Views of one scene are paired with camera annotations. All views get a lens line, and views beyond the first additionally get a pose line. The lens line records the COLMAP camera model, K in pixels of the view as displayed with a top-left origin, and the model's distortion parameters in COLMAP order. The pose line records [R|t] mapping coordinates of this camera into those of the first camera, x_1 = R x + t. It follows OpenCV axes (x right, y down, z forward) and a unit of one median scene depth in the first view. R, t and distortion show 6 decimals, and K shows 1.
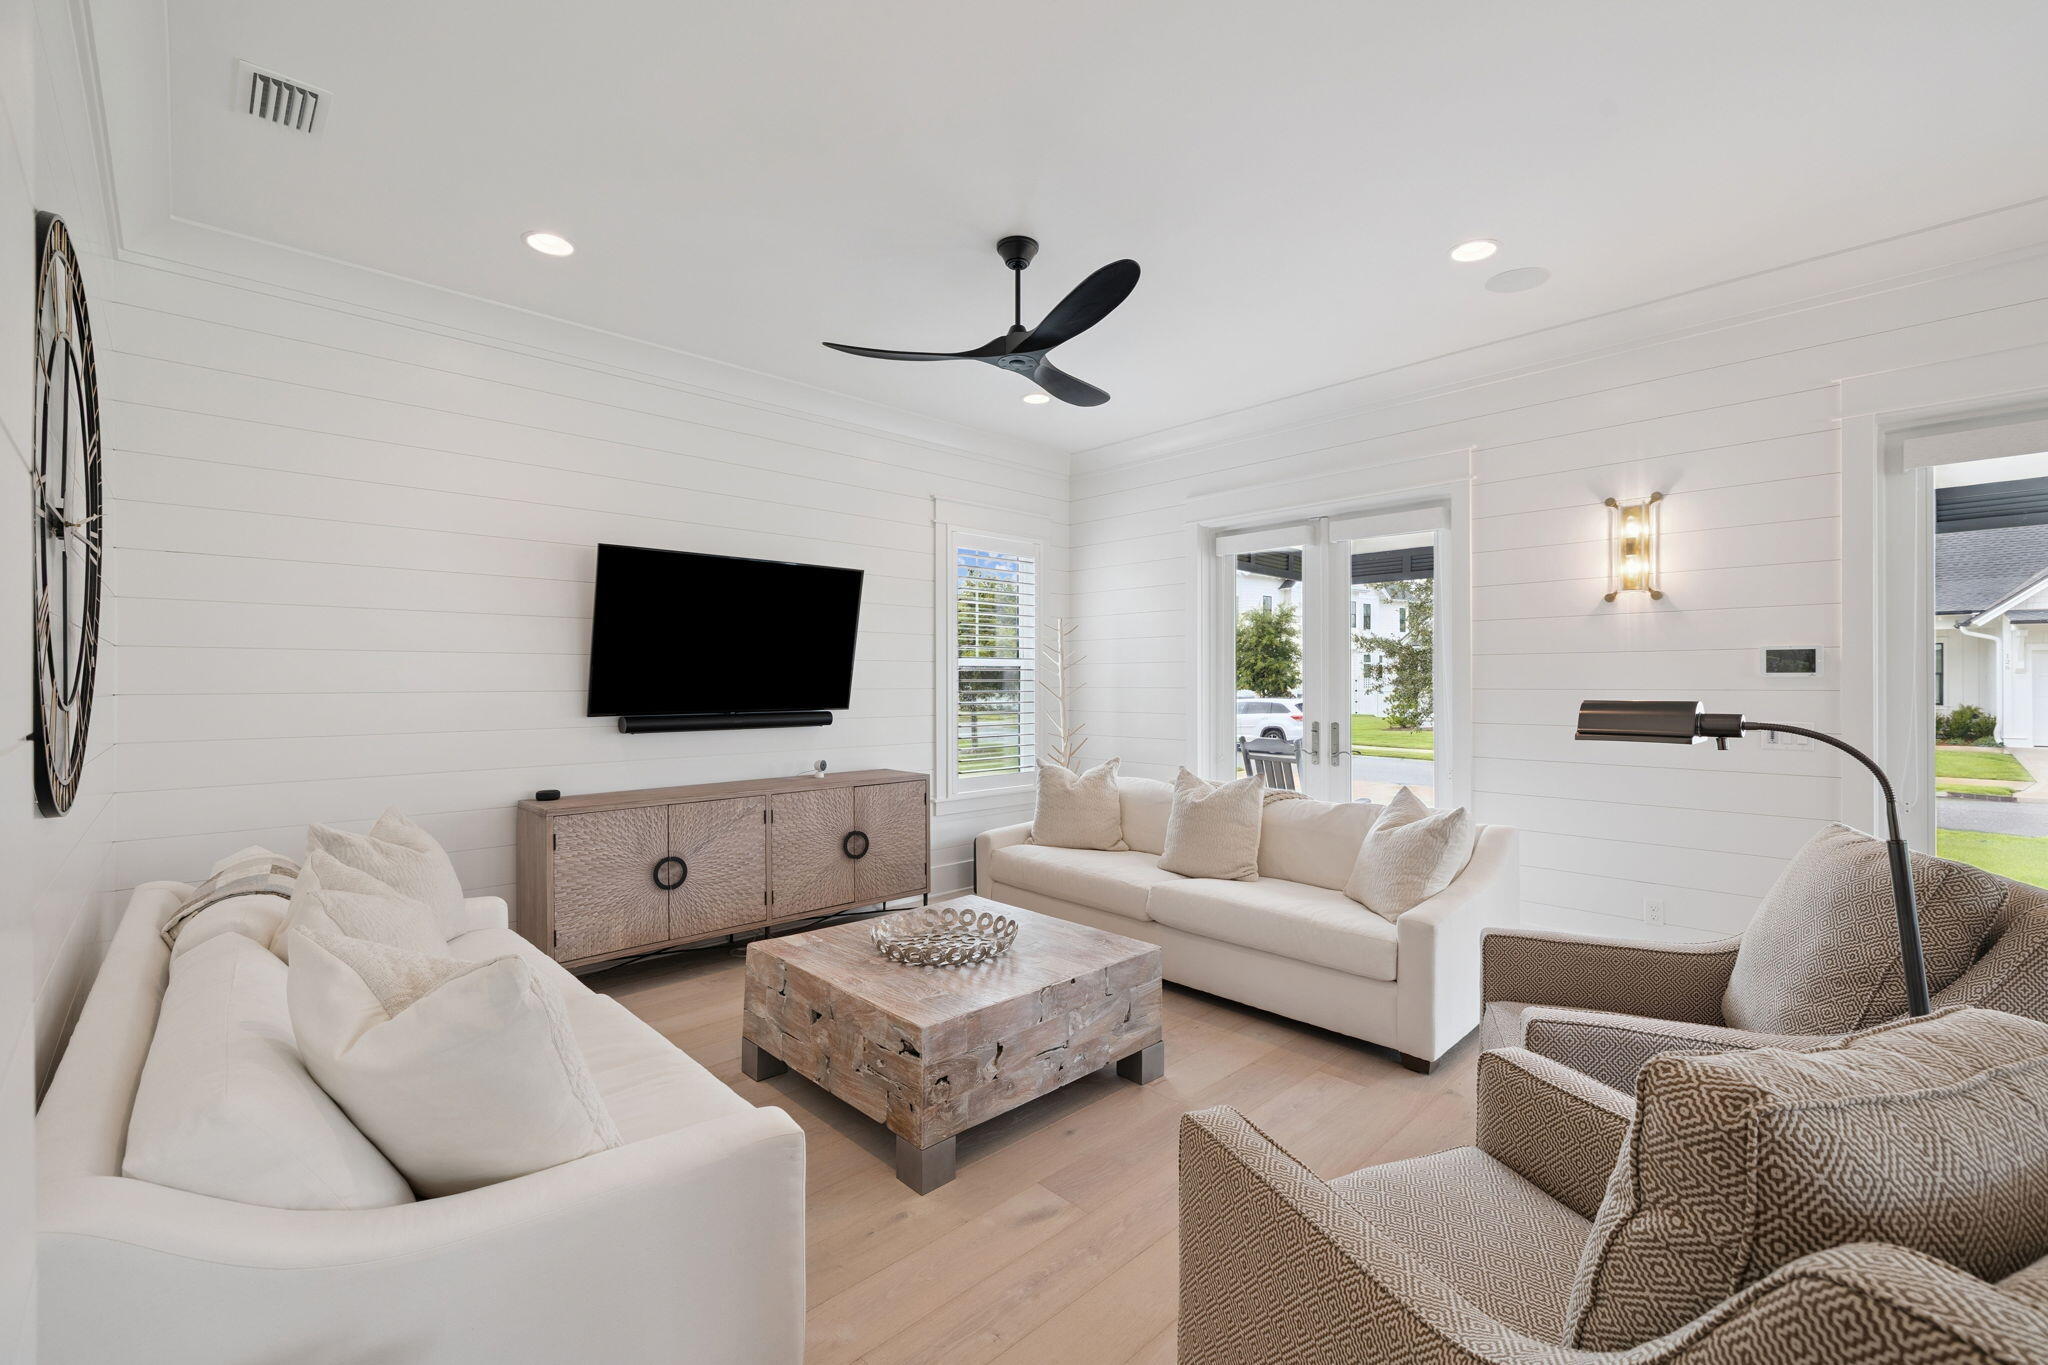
lens RADIAL K [[836.9, 0, 1021.2], [0, 836.9, 682.4], [0, 0, 1]] dist [0.002281, -0.000050]
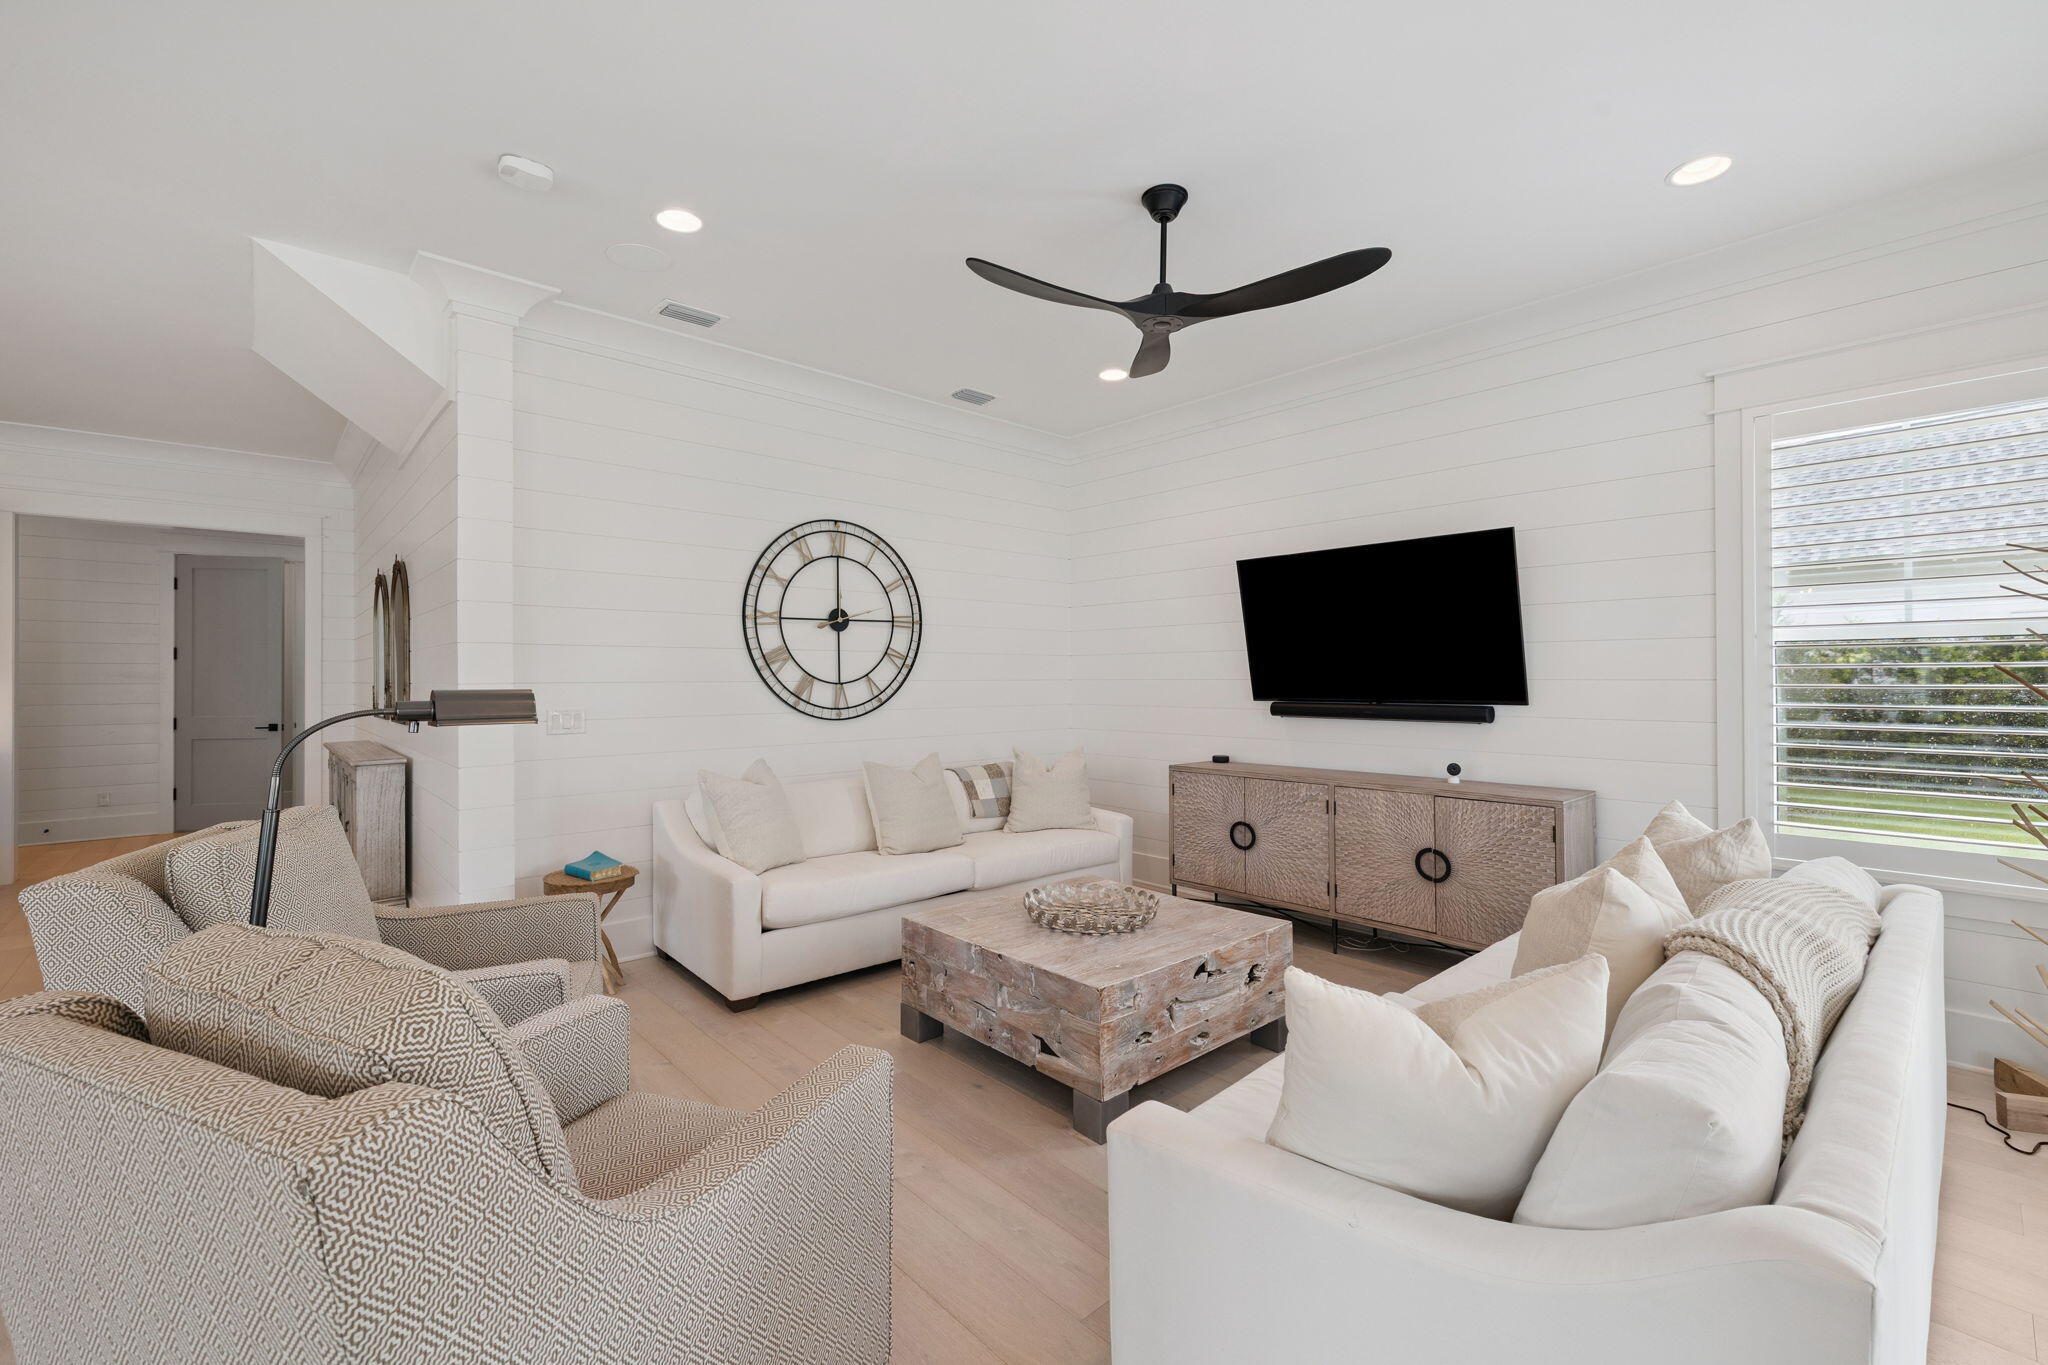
lens RADIAL K [[836.9, 0, 1021.0], [0, 836.9, 675.0], [0, 0, 1]] dist [0.002281, -0.000050]
pose [[0.008975, 0.001052, -0.999959, 0.739725], [0.005575, 0.999984, 0.001103, 0.000378], [0.999944, -0.005584, 0.008969, 0.674556]]
